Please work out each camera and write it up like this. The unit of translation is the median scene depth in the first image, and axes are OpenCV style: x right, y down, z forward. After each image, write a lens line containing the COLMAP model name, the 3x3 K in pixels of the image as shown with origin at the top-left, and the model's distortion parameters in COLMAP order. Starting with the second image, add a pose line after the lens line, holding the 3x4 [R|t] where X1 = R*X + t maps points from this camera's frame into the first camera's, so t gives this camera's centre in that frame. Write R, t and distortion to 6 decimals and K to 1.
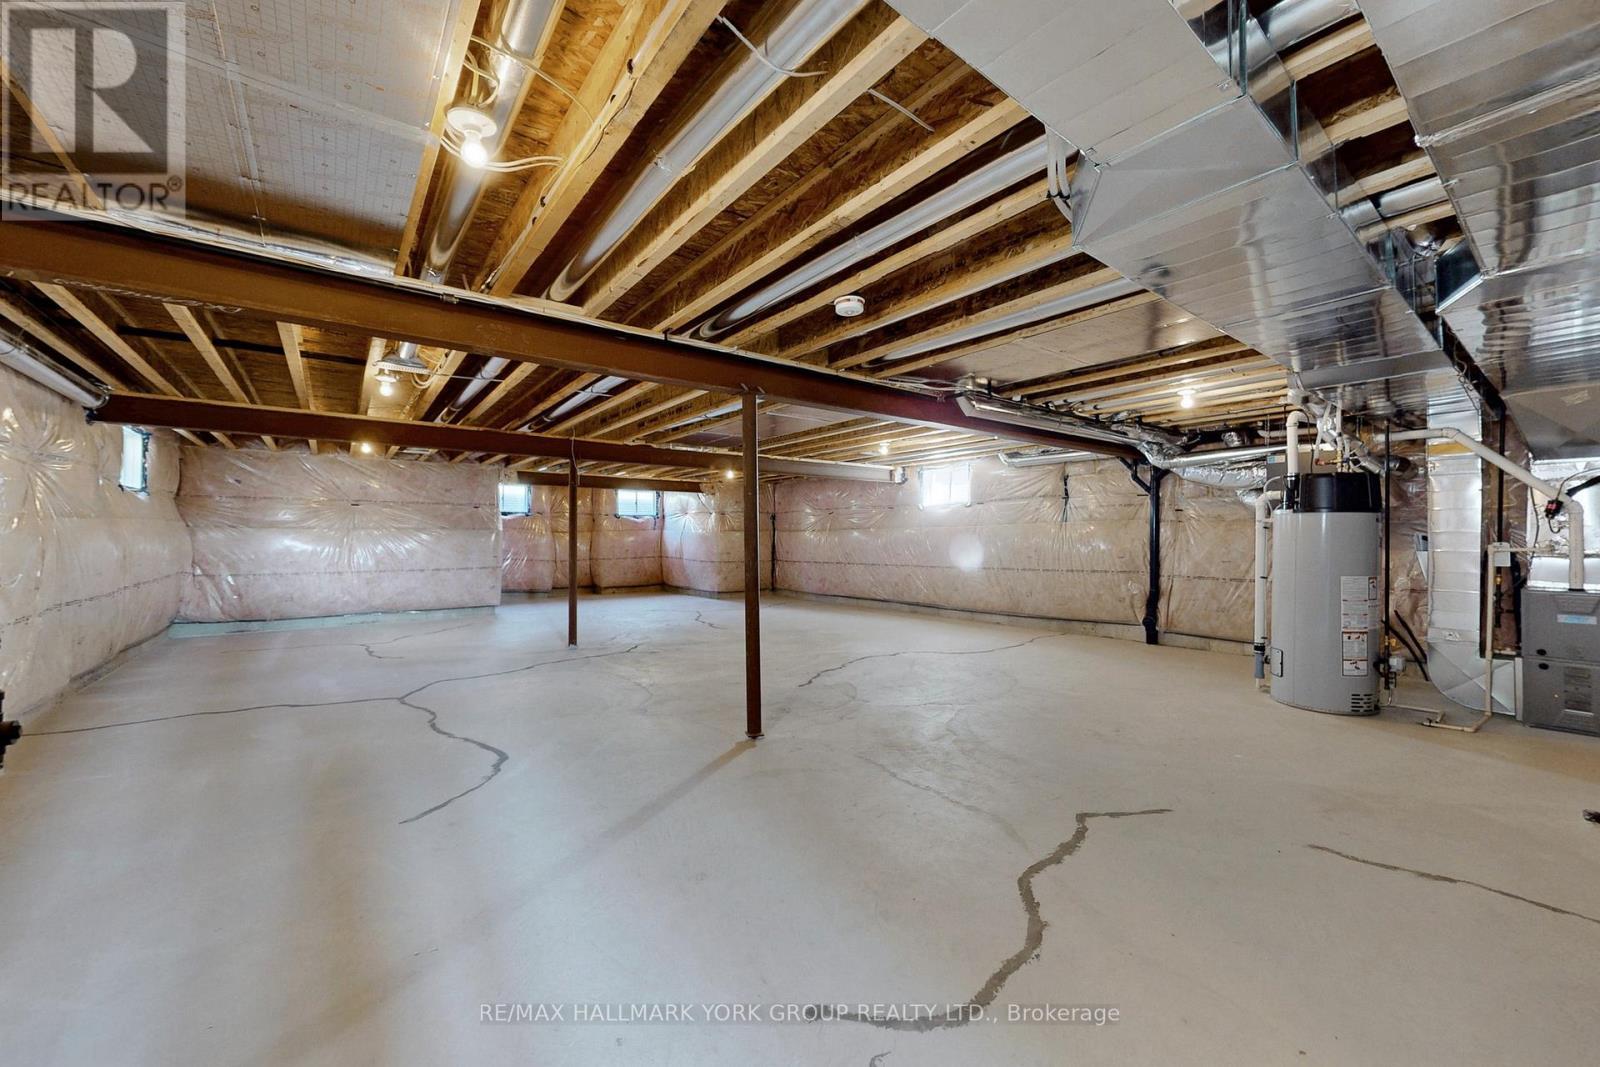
lens RADIAL K [[584.9, 0, 796.8], [0, 584.9, 530.6], [0, 0, 1]] dist [-0.000223, -0.000002]
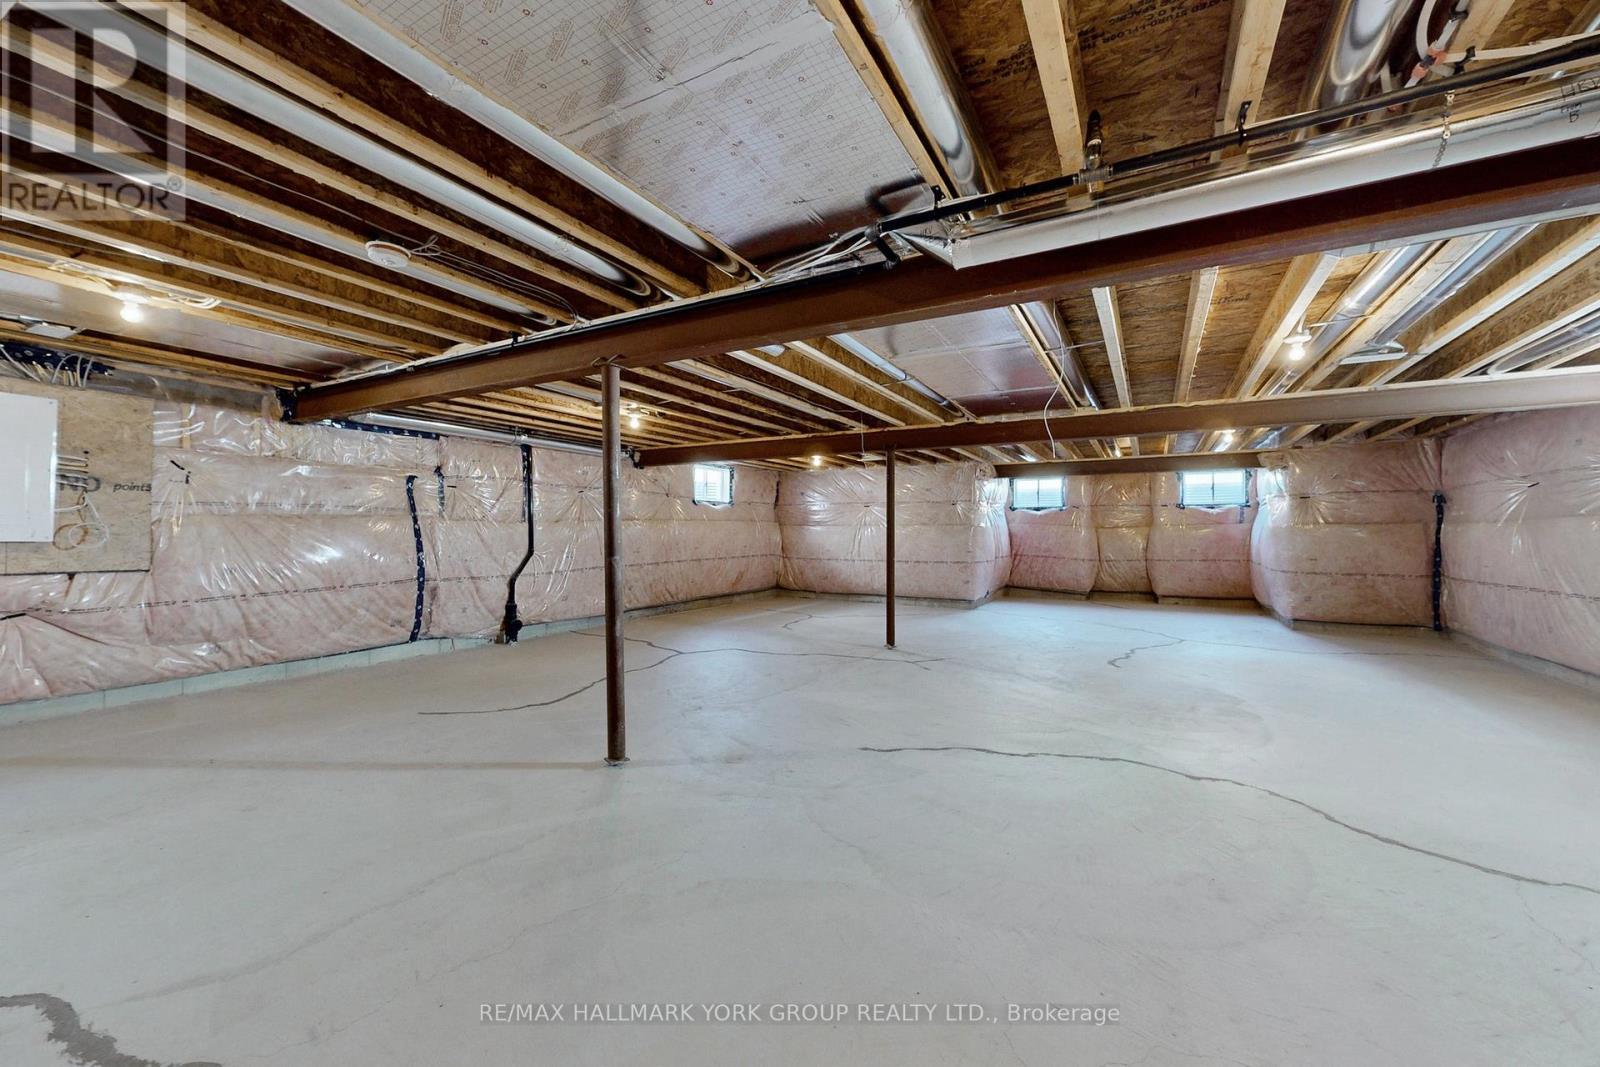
lens RADIAL K [[584.9, 0, 796.8], [0, 584.9, 530.6], [0, 0, 1]] dist [-0.000223, -0.000002]
pose [[0.427324, 0.001256, -0.904098, 0.211008], [0.006170, 0.999972, 0.004305, 0.001603], [0.904077, -0.007417, 0.427304, 0.224579]]
